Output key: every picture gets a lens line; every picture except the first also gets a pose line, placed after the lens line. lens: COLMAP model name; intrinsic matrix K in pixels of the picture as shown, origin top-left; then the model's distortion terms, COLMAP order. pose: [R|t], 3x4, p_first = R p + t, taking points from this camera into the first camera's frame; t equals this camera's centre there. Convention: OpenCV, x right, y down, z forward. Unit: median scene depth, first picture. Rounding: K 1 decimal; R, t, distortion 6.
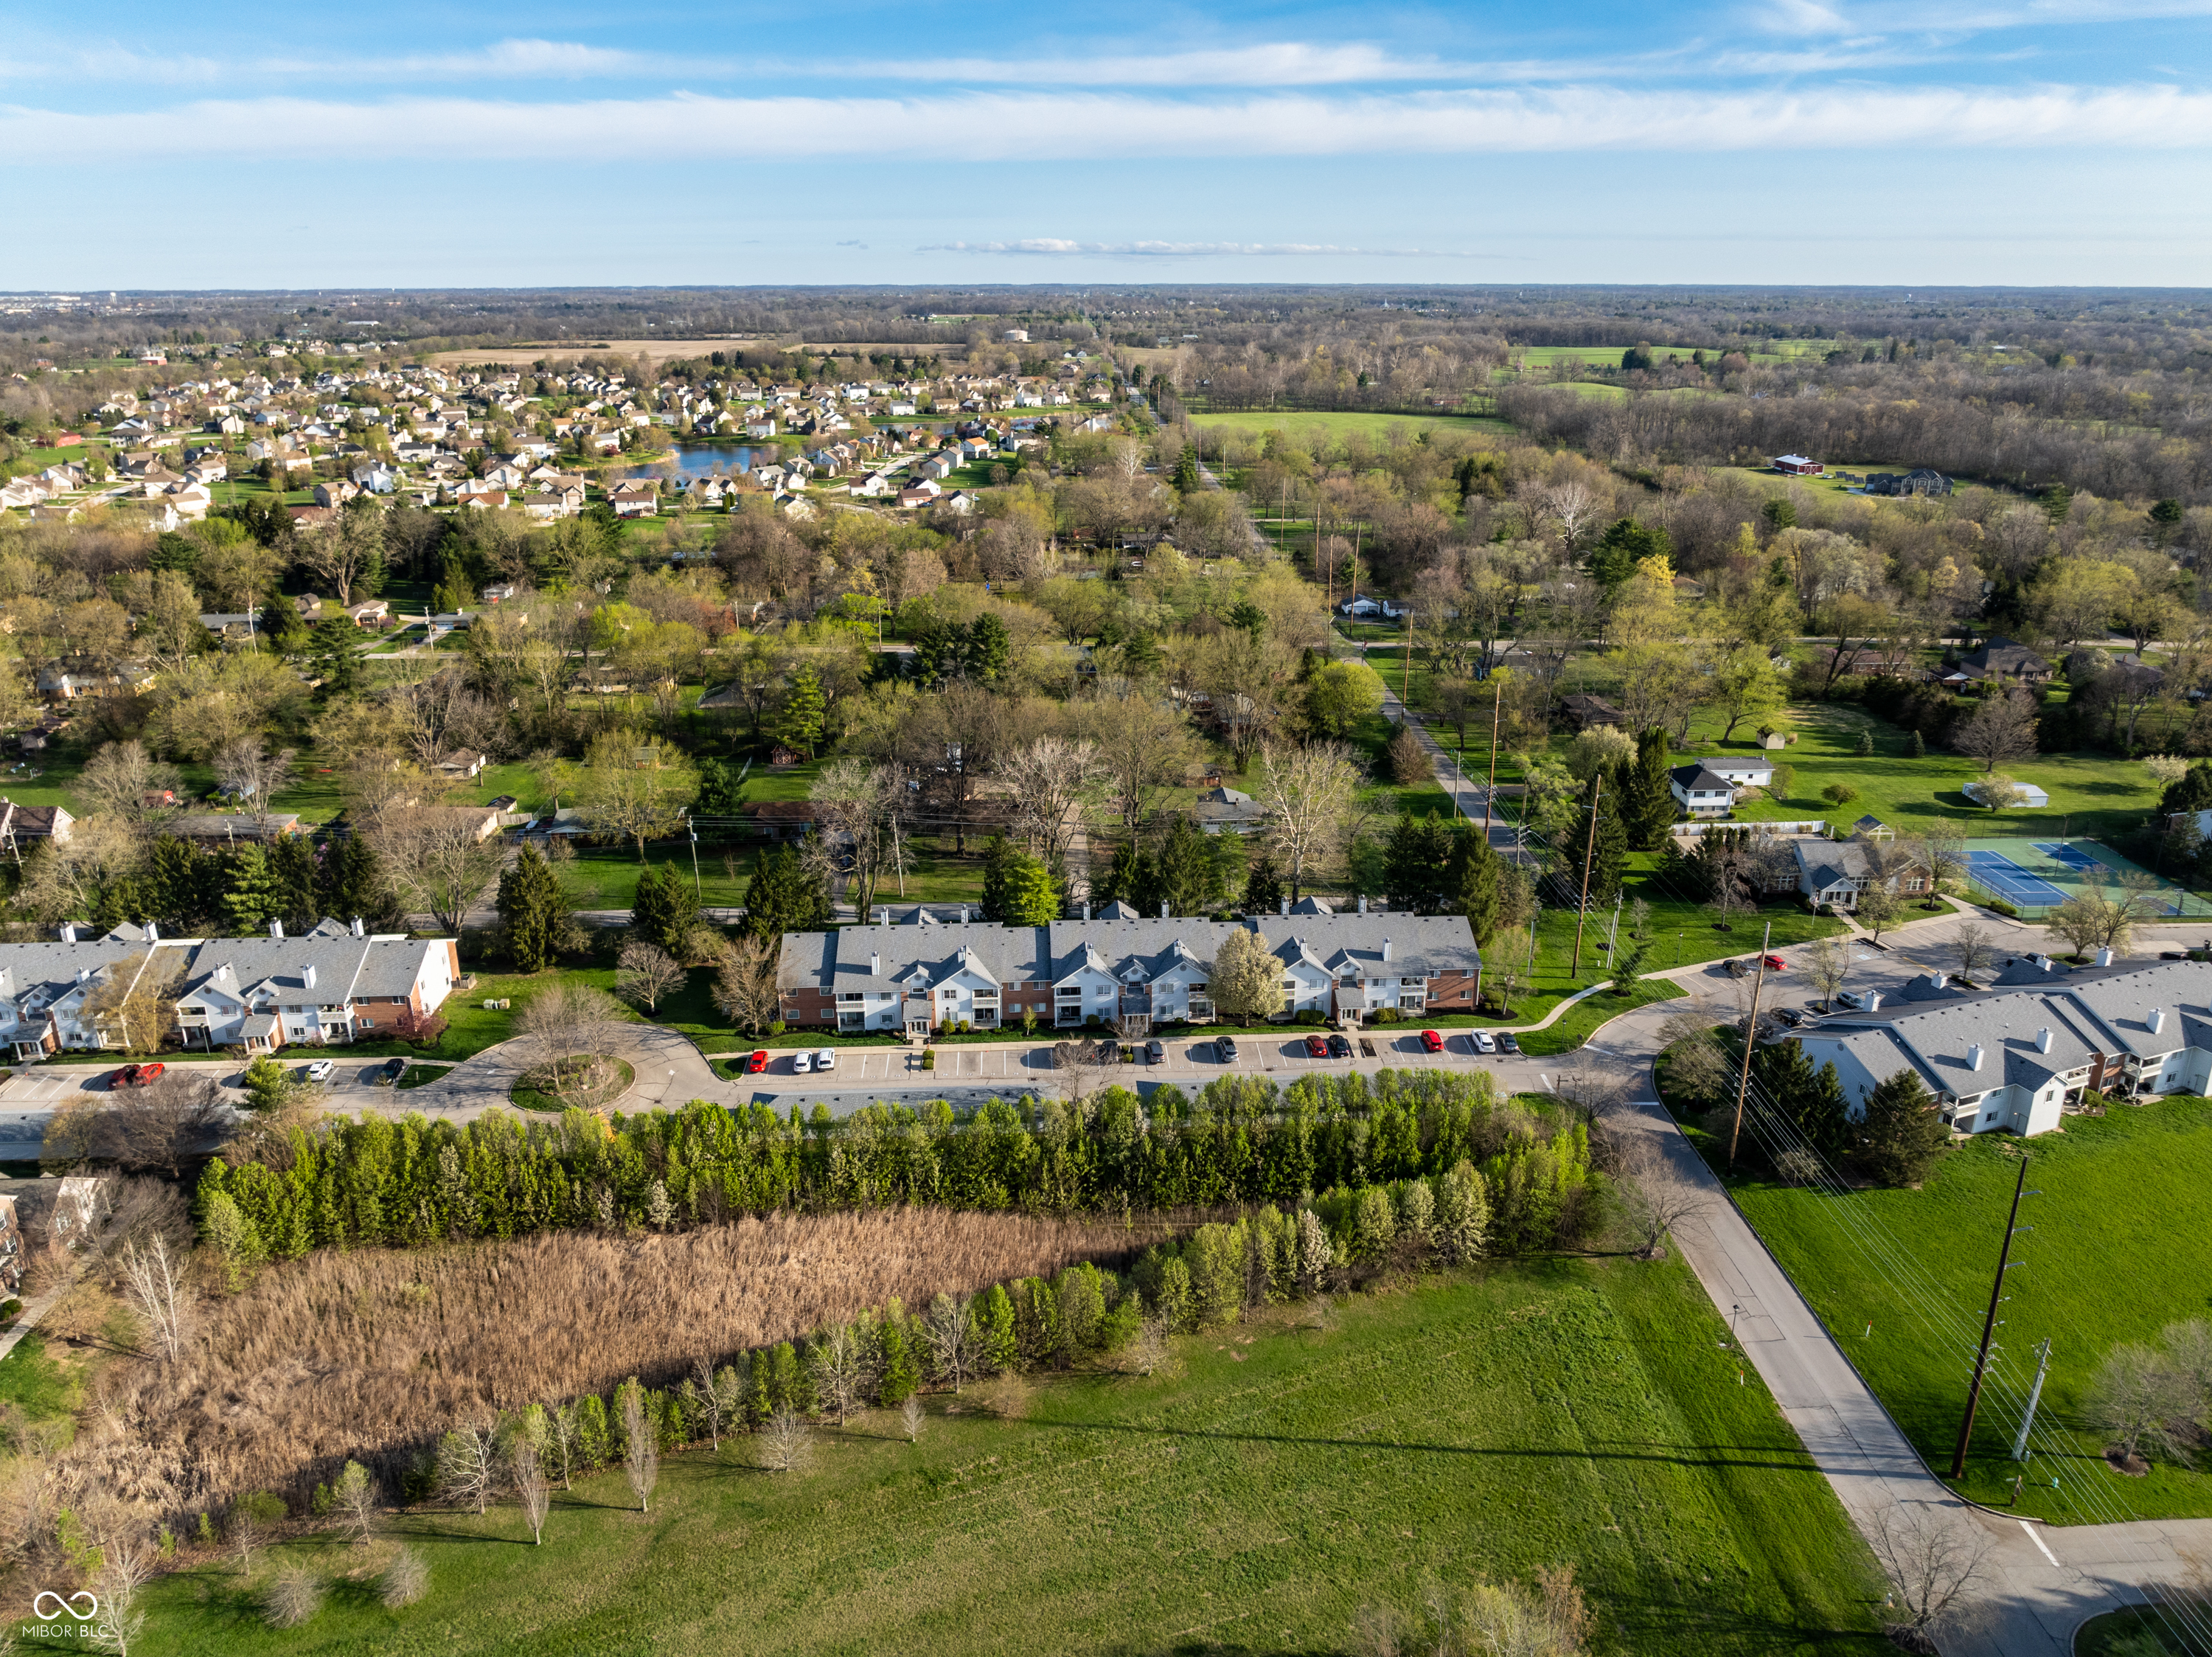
lens RADIAL K [[1560.4, 0, 1106.0], [0, 1560.4, 828.5], [0, 0, 1]] dist [-0.031922, 0.019664]
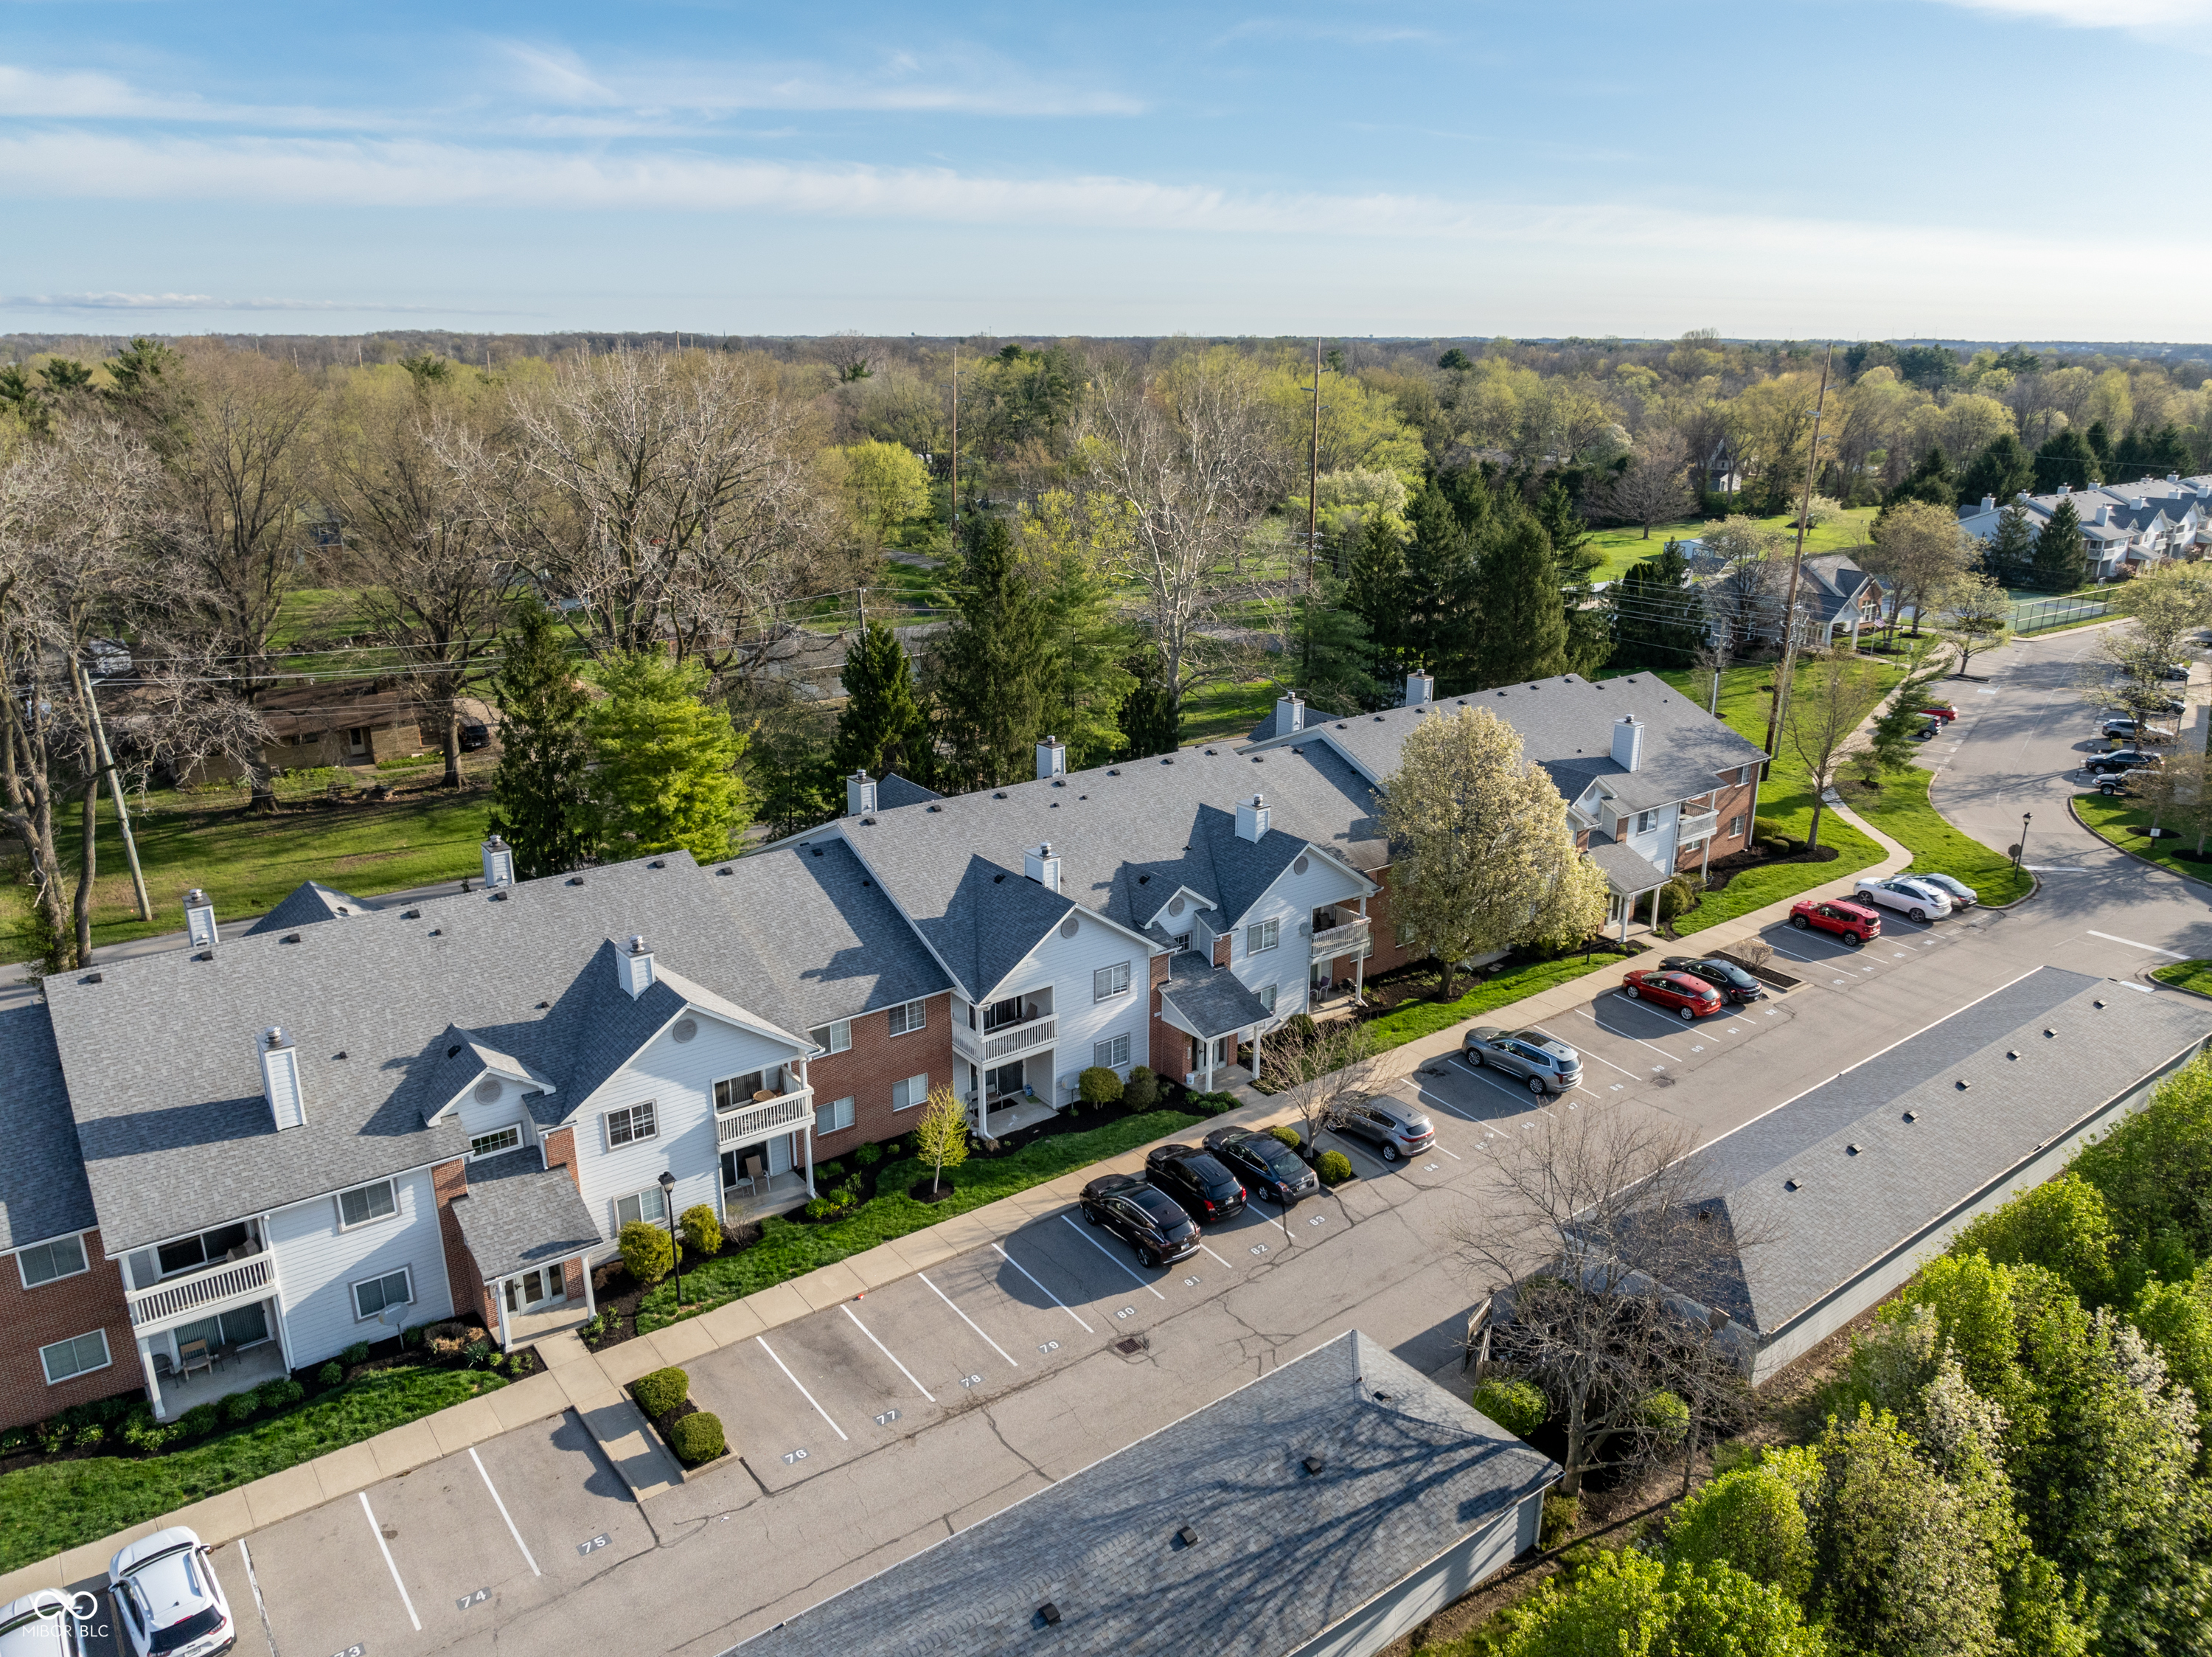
lens RADIAL K [[1571.0, 0, 1106.0], [0, 1571.0, 828.5], [0, 0, 1]] dist [-0.023918, 0.007098]
pose [[0.825618, -0.162845, 0.540220, -0.166308], [0.181052, 0.983276, 0.019699, 0.067642], [-0.534393, 0.081544, 0.841293, 0.737752]]
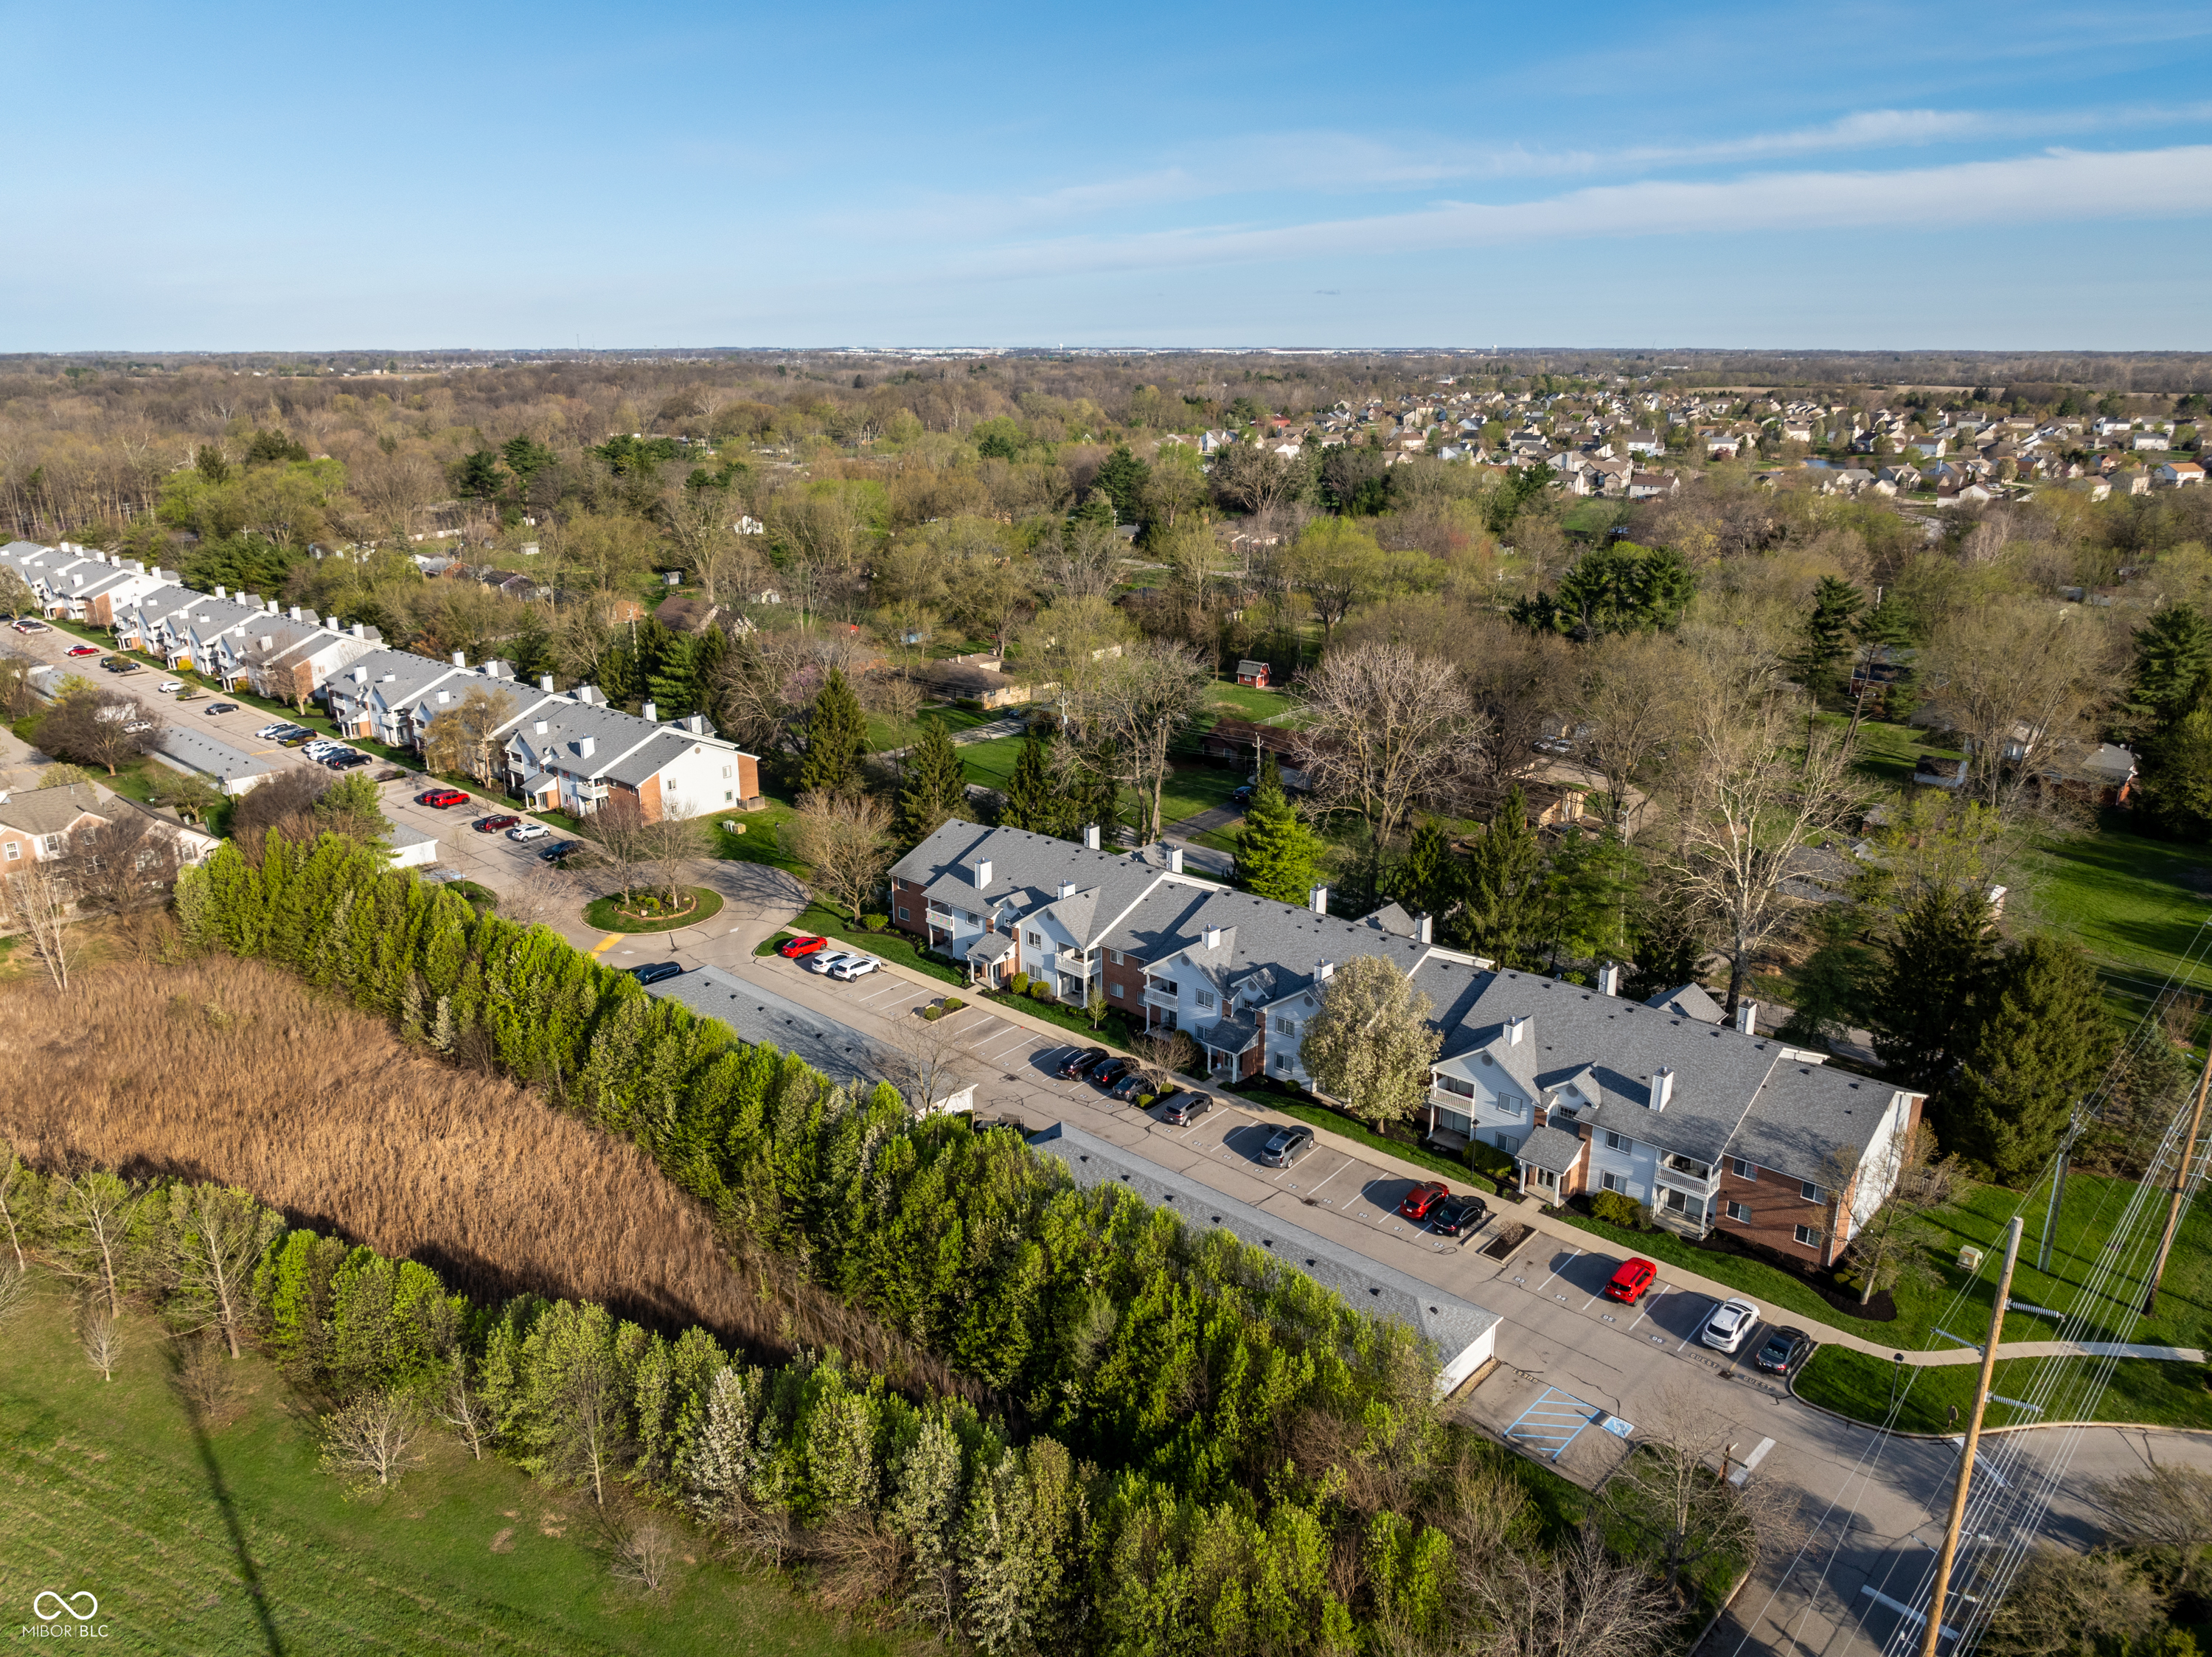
lens RADIAL K [[1560.4, 0, 1106.0], [0, 1560.4, 828.5], [0, 0, 1]] dist [-0.031922, 0.019664]
pose [[0.700287, 0.215285, -0.680625, 0.389030], [-0.239621, 0.969013, 0.059960, 0.007937], [0.672443, 0.121102, 0.730174, 0.502245]]
